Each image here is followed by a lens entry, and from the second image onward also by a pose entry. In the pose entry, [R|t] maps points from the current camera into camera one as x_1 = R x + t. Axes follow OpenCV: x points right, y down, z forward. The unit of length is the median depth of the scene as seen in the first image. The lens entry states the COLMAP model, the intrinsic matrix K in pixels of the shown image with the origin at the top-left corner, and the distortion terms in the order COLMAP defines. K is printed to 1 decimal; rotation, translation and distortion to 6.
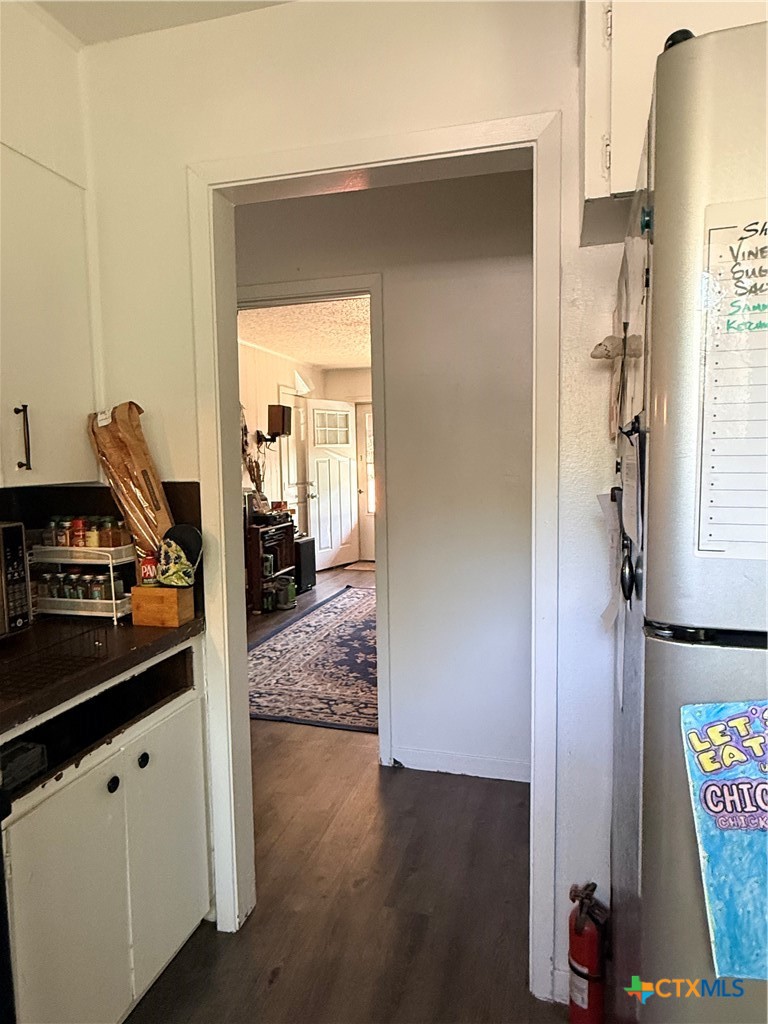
lens RADIAL K [[633.2, 0, 387.4], [0, 633.2, 511.8], [0, 0, 1]] dist [-0.003637, -0.001454]
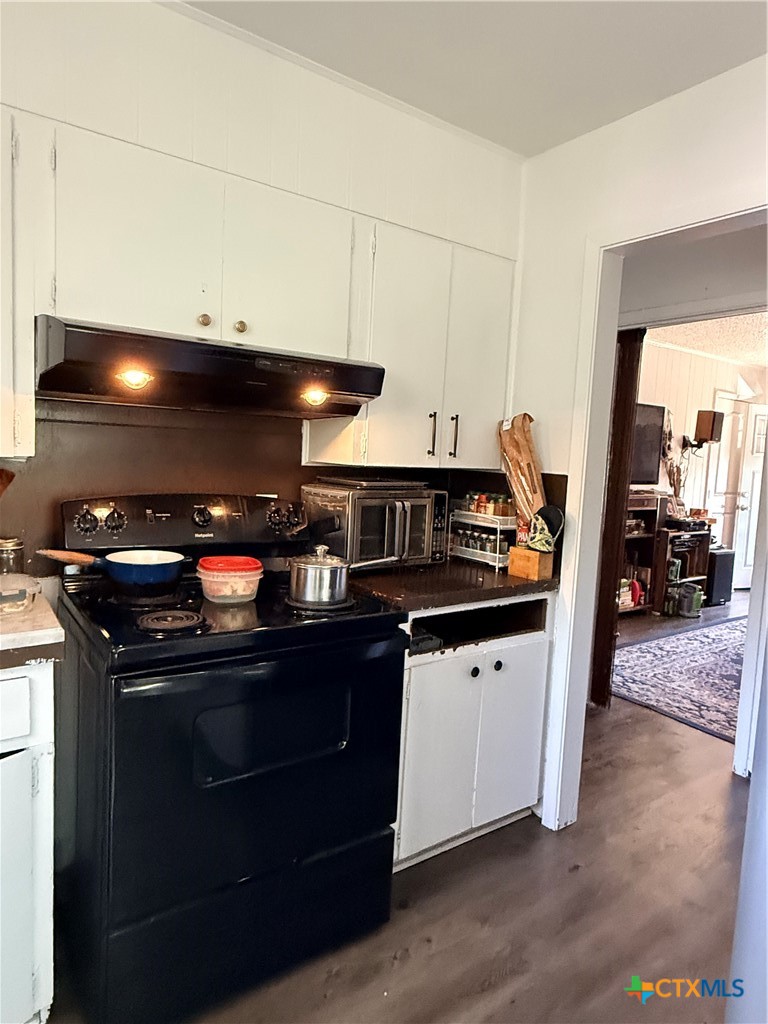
lens RADIAL K [[633.2, 0, 387.4], [0, 633.2, 511.8], [0, 0, 1]] dist [-0.003637, -0.001454]
pose [[0.776975, 0.115223, -0.618897, 0.142501], [-0.115450, 0.992514, 0.039843, 0.011527], [0.618855, 0.040495, 0.784461, -0.155394]]
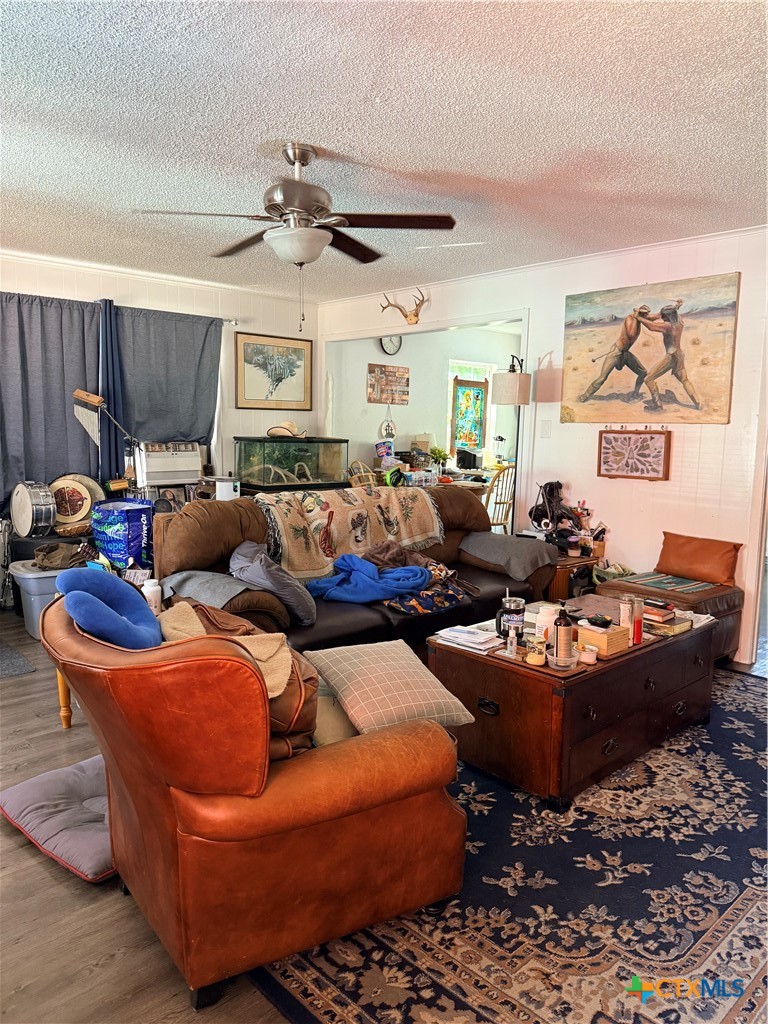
lens RADIAL K [[721.1, 0, 378.0], [0, 721.1, 515.4], [0, 0, 1]] dist [0.011882, -0.032656]
pose [[-0.848039, -0.066734, 0.525716, -0.119802], [0.044500, 0.979568, 0.196130, -0.237595], [-0.528063, 0.189720, -0.827742, 2.738596]]
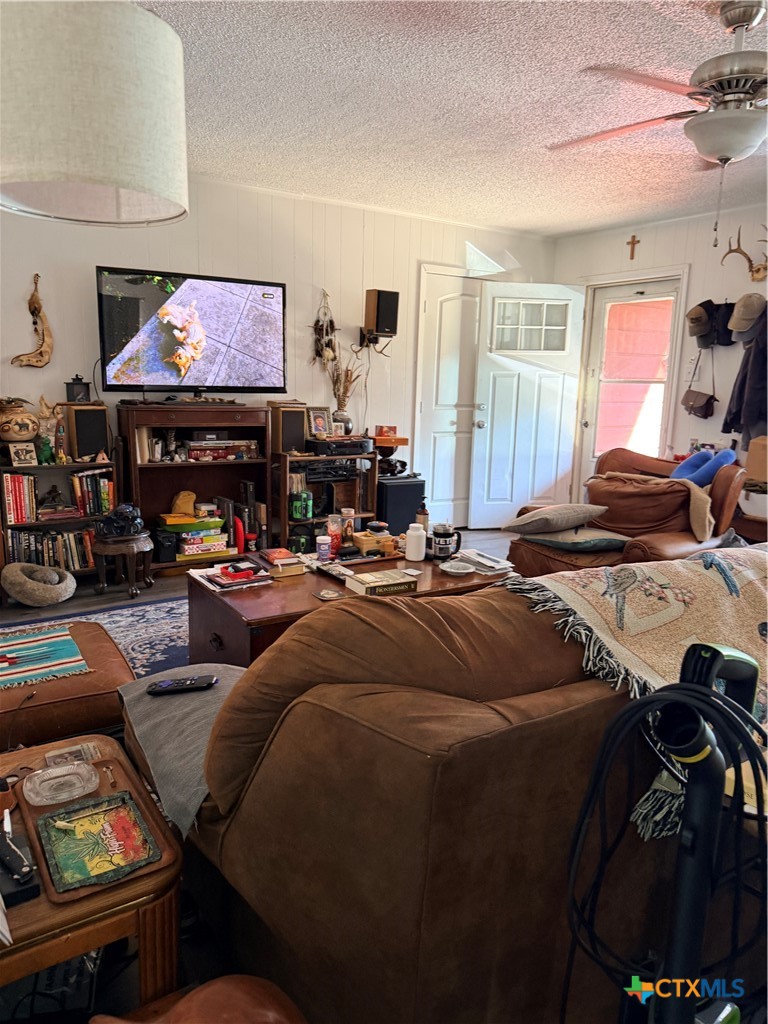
lens RADIAL K [[723.8, 0, 384.0], [0, 723.8, 512.0], [0, 0, 1]] dist [0.102842, 0.000046]
pose [[0.741508, 0.157054, -0.652304, 0.944086], [-0.094376, 0.986966, 0.130348, -0.065064], [0.664274, -0.035092, 0.746665, 0.853081]]
